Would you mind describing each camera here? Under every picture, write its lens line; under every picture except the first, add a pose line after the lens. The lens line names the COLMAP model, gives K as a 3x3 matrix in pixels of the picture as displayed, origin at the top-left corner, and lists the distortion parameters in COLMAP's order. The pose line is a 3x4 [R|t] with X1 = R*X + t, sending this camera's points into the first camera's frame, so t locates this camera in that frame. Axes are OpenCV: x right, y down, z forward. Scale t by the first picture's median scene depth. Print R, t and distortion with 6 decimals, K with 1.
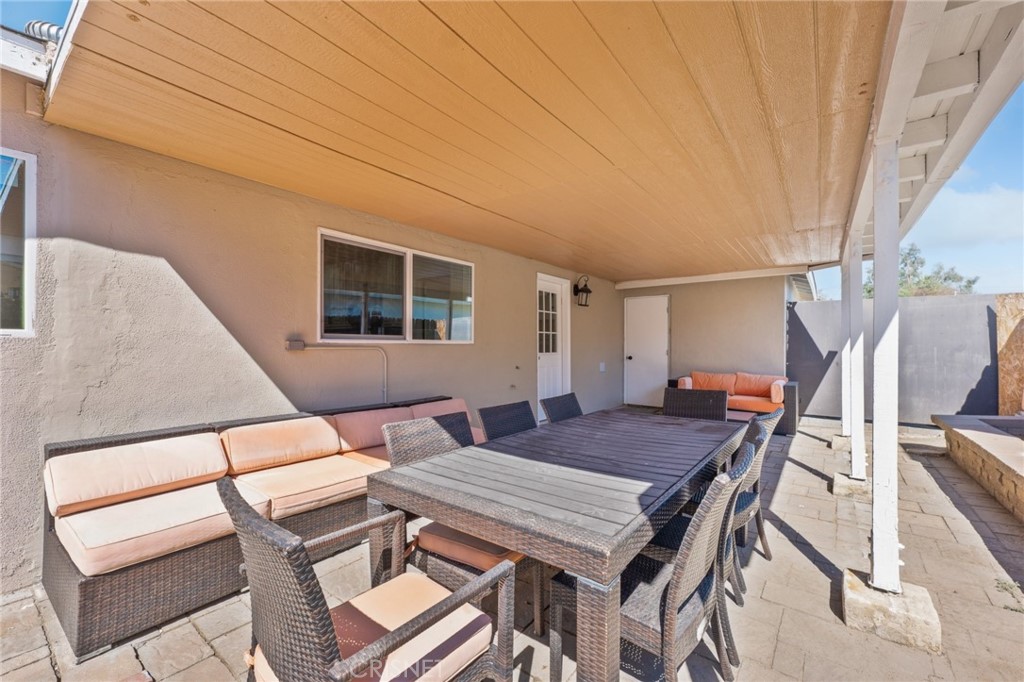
lens RADIAL K [[419.2, 0, 507.6], [0, 419.2, 344.3], [0, 0, 1]] dist [0.002979, 0.000206]
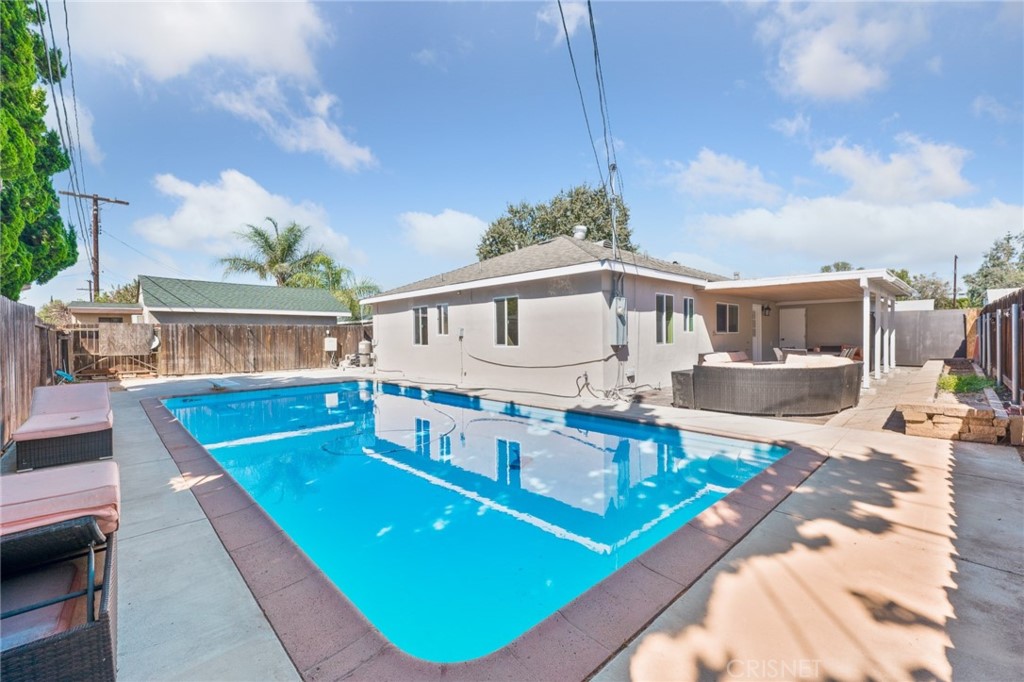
lens RADIAL K [[419.2, 0, 519.2], [0, 419.2, 341.3], [0, 0, 1]] dist [0.002979, 0.000206]
pose [[0.988383, -0.009749, -0.151672, -0.911142], [0.012831, 0.999730, 0.019354, -0.017242], [0.151443, -0.021075, 0.988241, -1.632328]]
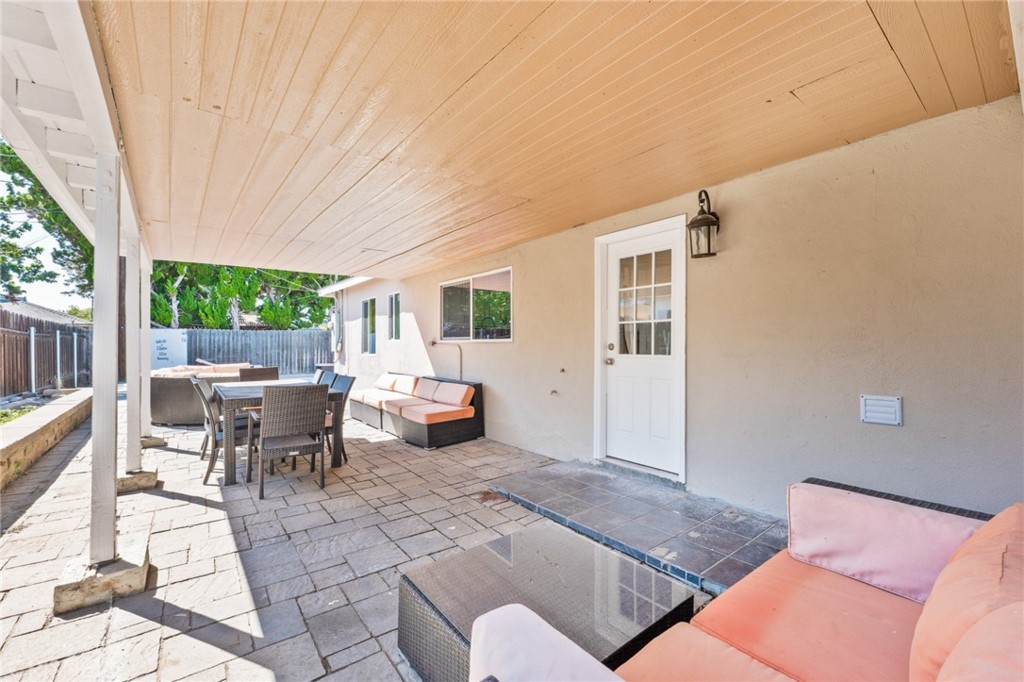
lens RADIAL K [[419.2, 0, 511.1], [0, 419.2, 343.0], [0, 0, 1]] dist [0.002979, 0.000206]
pose [[-0.246865, -0.000992, -0.969049, 0.749428], [0.005647, 0.999981, -0.002462, 0.003440], [0.969033, -0.006080, -0.246855, 0.994258]]
